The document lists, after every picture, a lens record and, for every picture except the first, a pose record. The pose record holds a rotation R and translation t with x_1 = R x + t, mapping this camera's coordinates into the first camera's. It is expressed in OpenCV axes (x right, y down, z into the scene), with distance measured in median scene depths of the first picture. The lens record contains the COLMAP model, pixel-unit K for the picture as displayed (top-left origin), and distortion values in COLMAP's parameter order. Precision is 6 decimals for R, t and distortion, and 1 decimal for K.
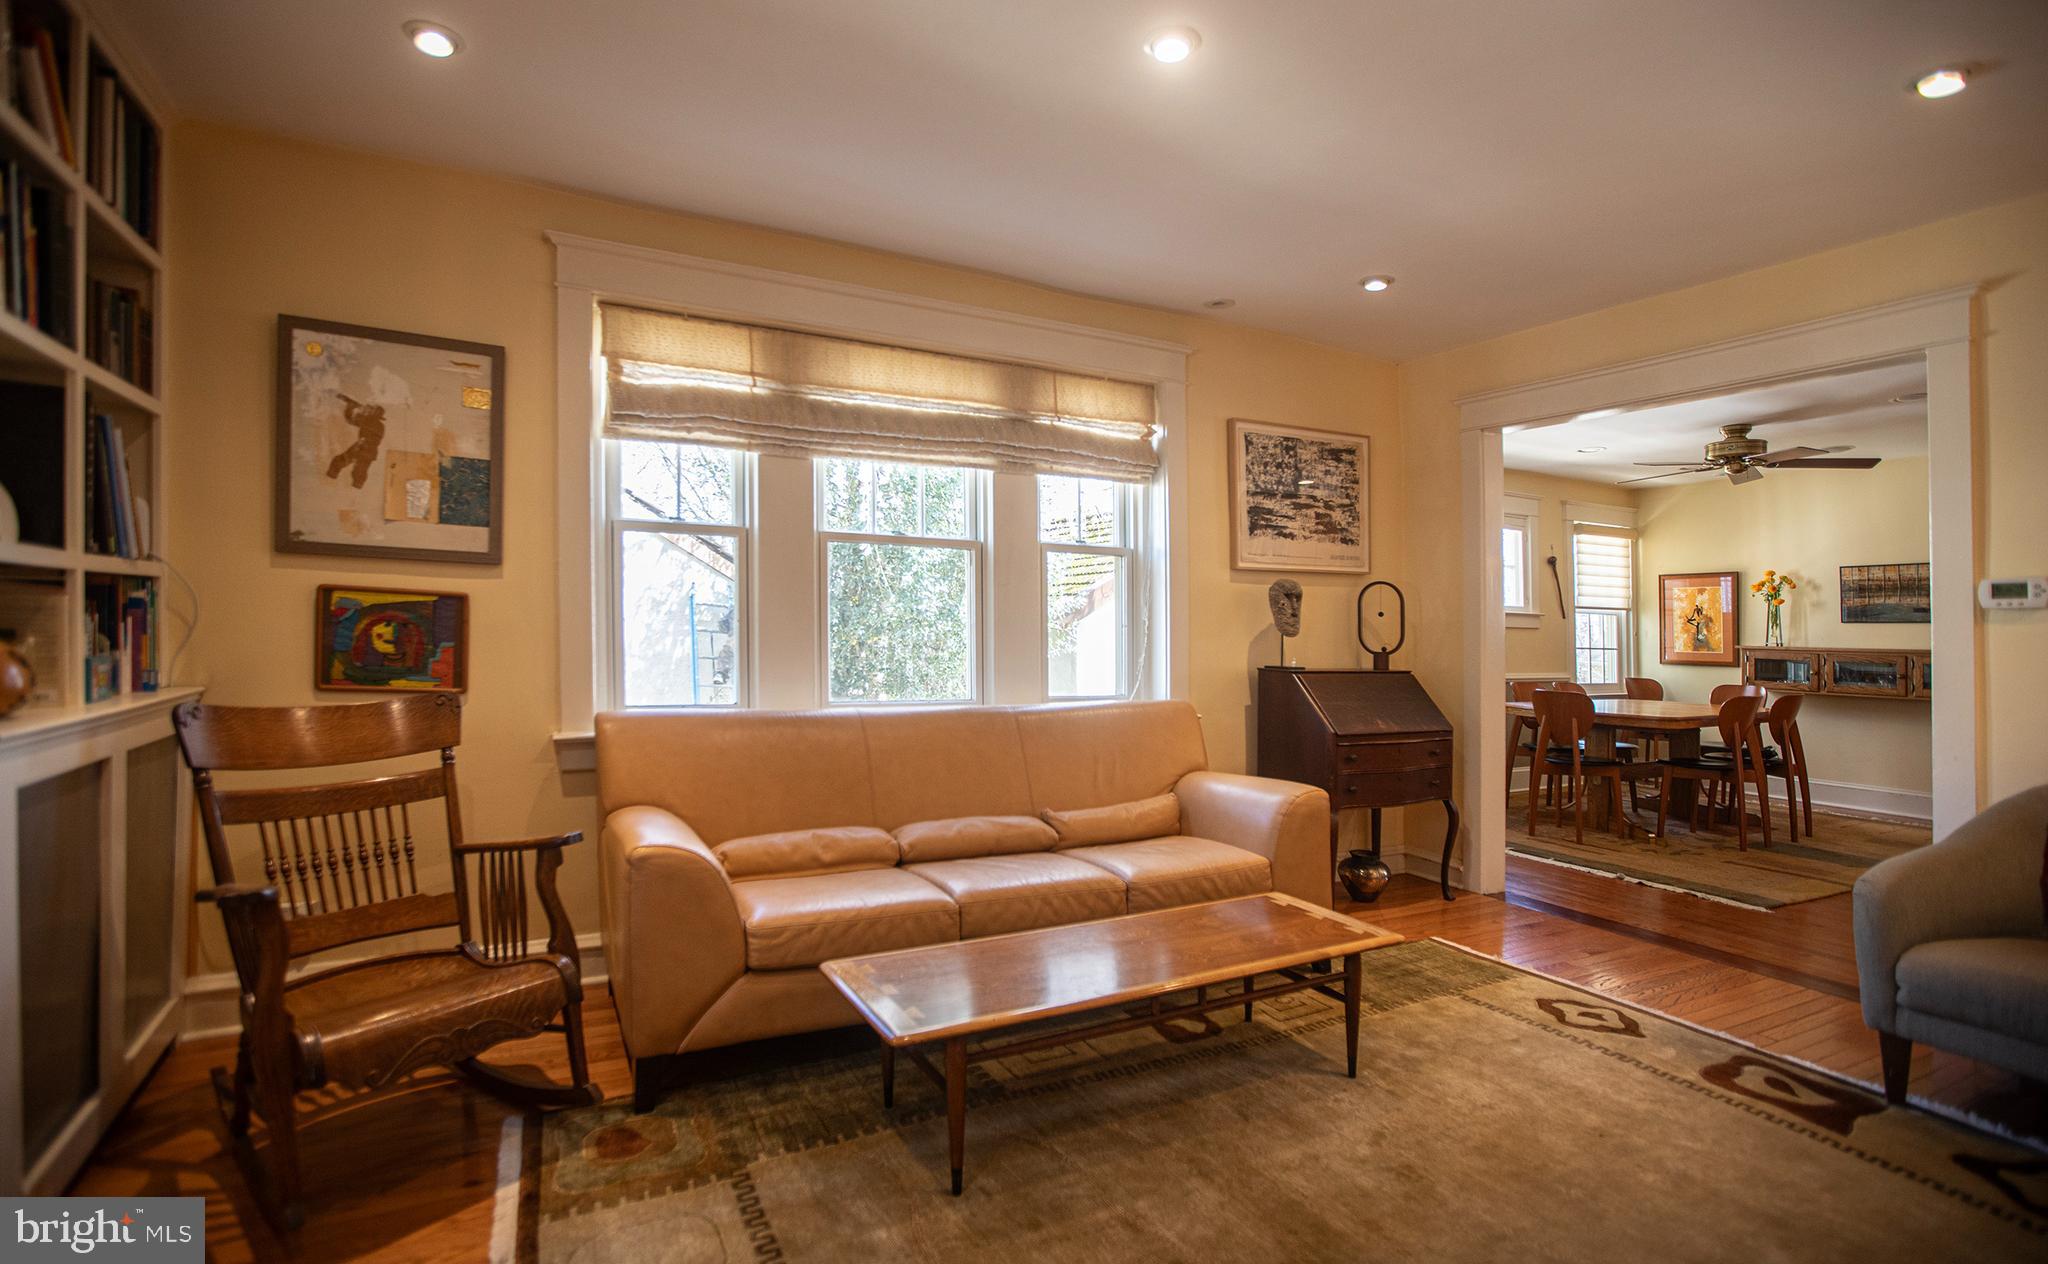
lens RADIAL K [[1026.2, 0, 1019.8], [0, 1026.2, 583.4], [0, 0, 1]] dist [0.000407, 0.000981]
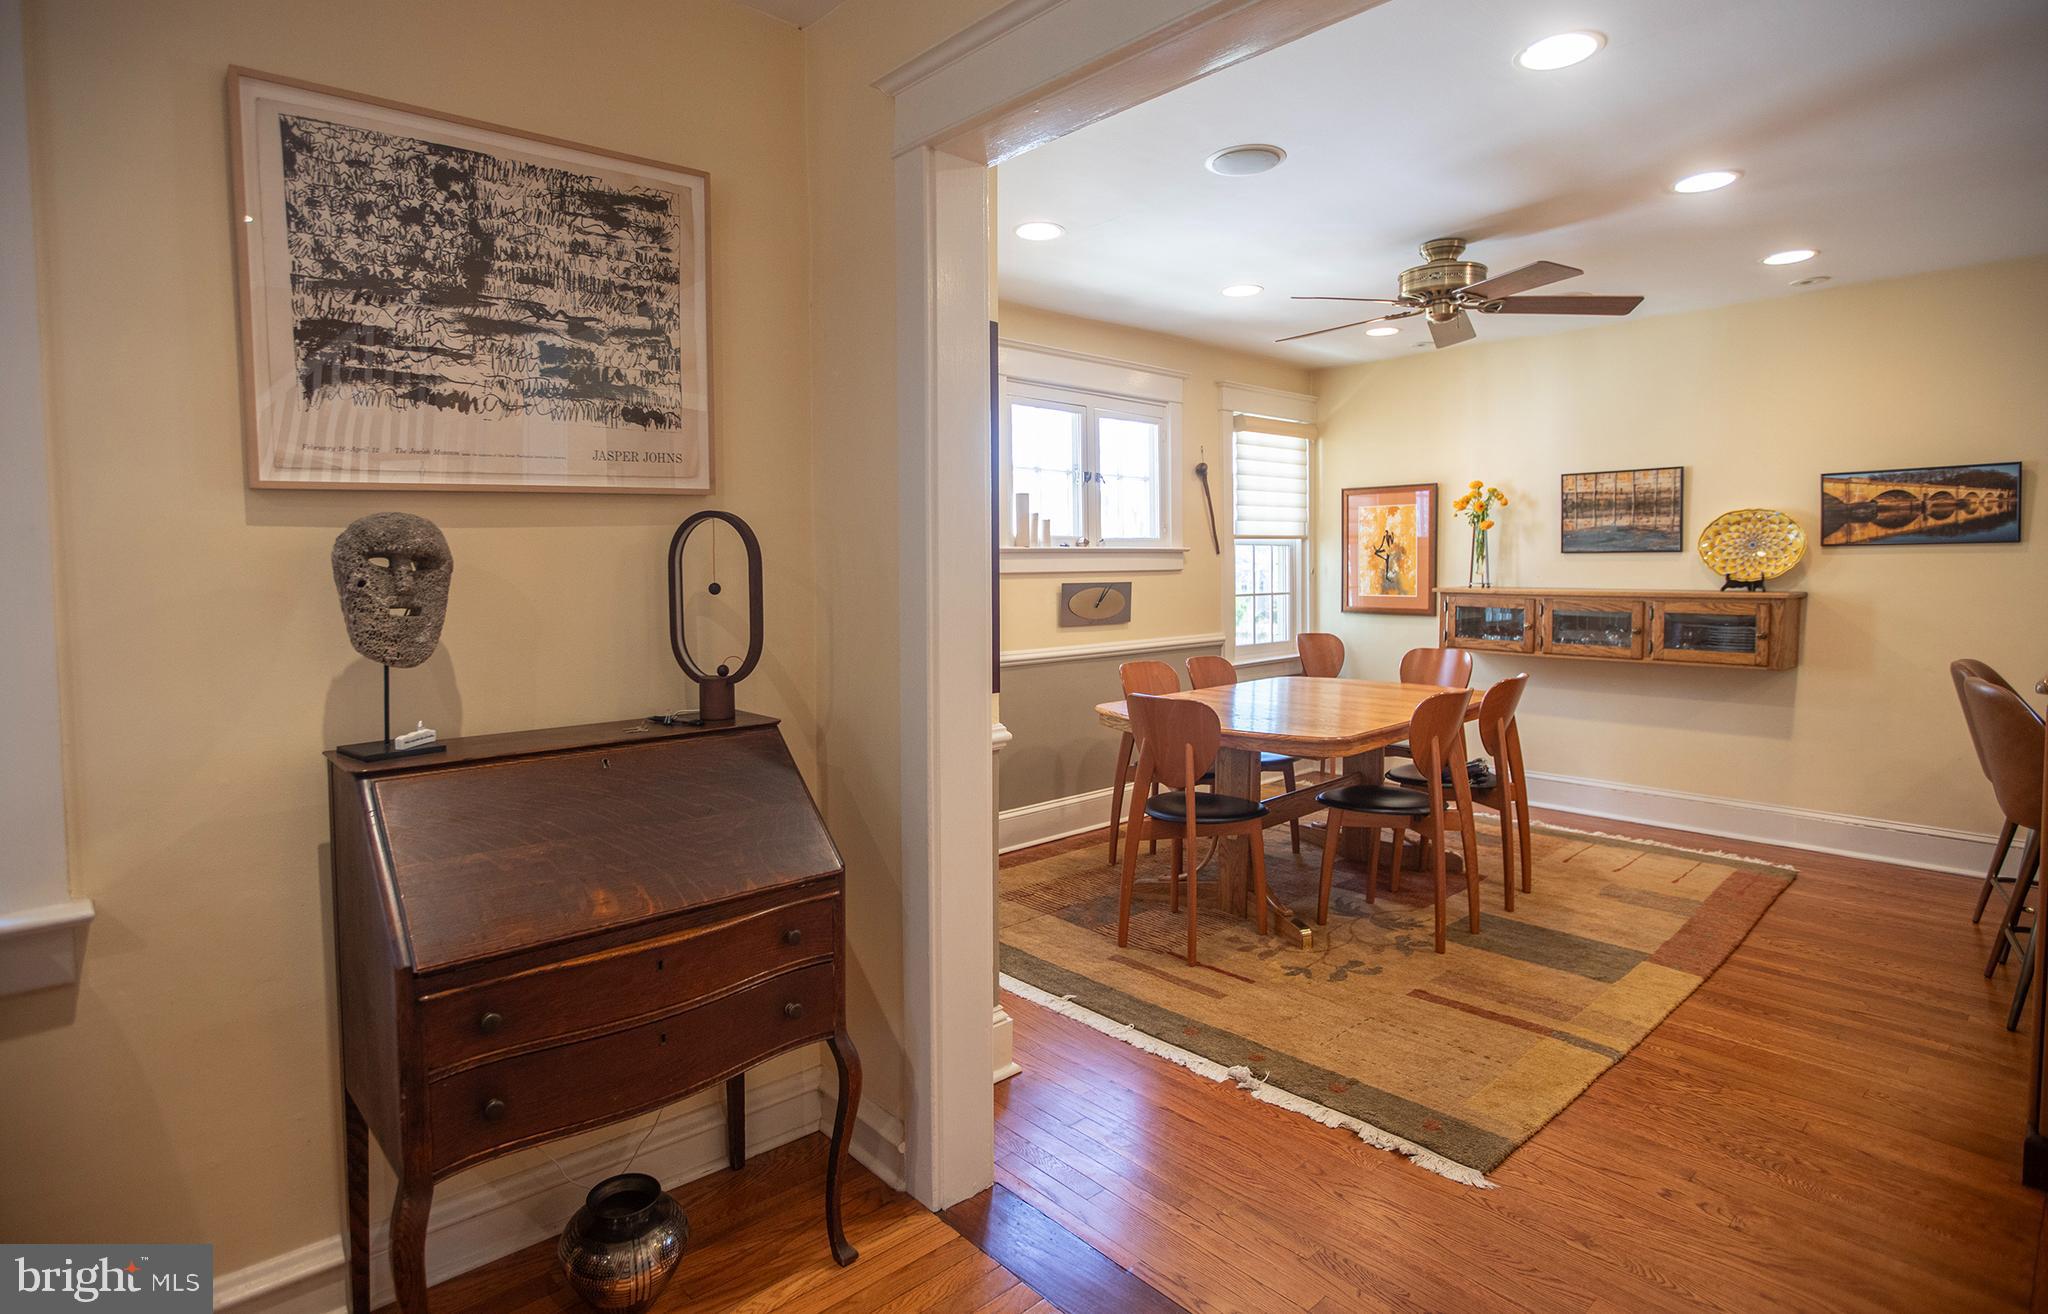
lens RADIAL K [[1058.1, 0, 1019.3], [0, 1058.1, 612.3], [0, 0, 1]] dist [-0.060219, 0.033419]
pose [[0.970741, -0.041218, 0.236565, 0.294392], [0.017205, 0.994565, 0.102687, -0.002417], [-0.239512, -0.095613, 0.966174, 0.435751]]
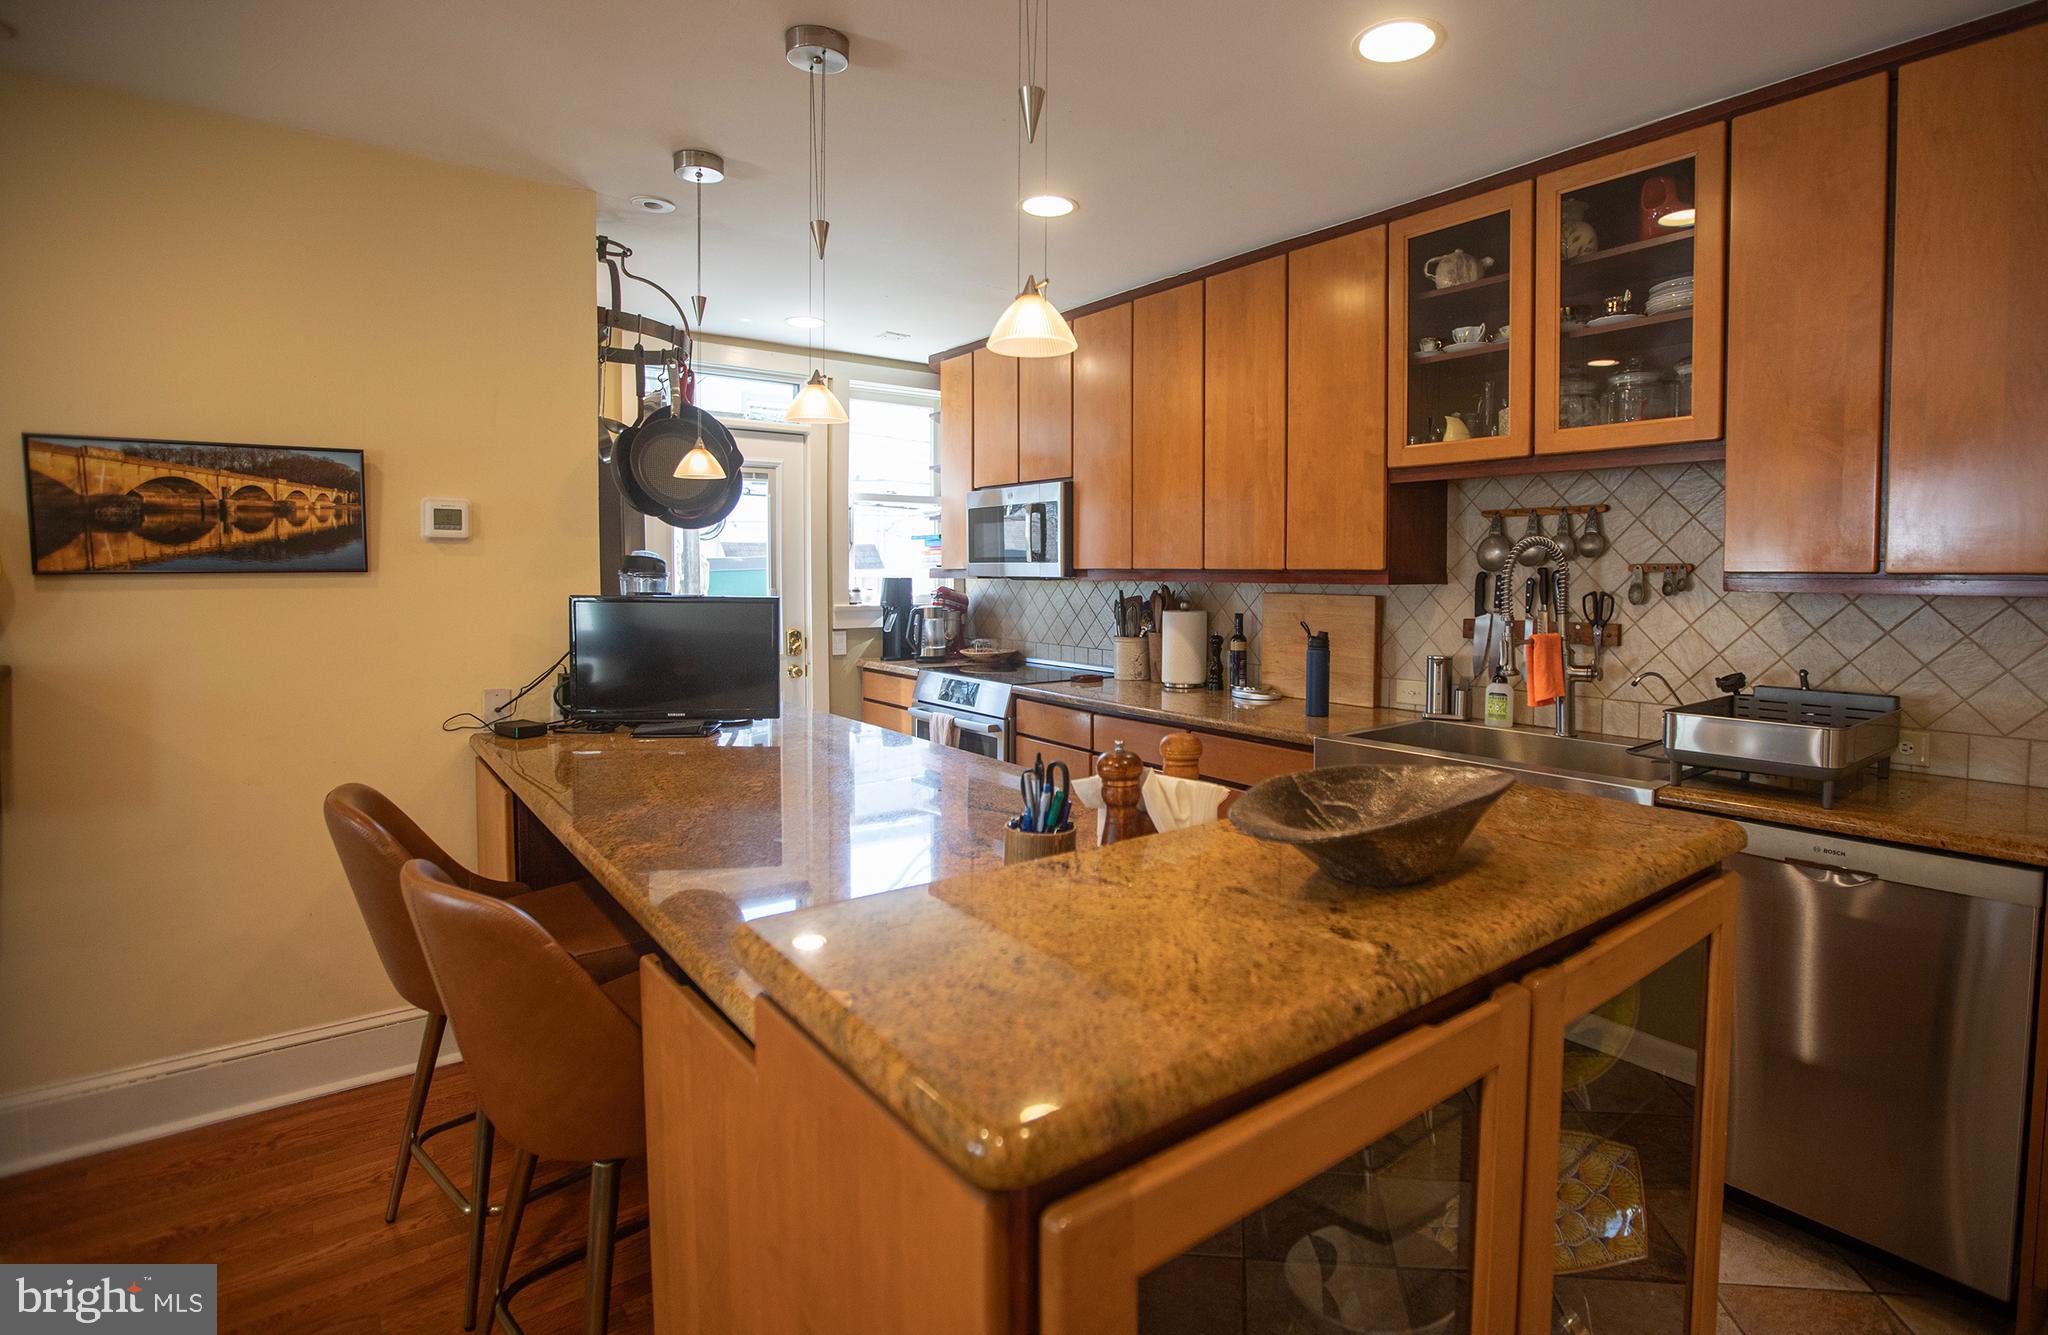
lens RADIAL K [[1026.5, 0, 1051.9], [0, 1026.5, 620.2], [0, 0, 1]] dist [-0.009582, -0.000058]
pose [[-0.108685, -0.069894, 0.991616, 0.603495], [-0.053319, 0.996499, 0.064394, 0.008345], [-0.992645, -0.045874, -0.112031, 0.676527]]
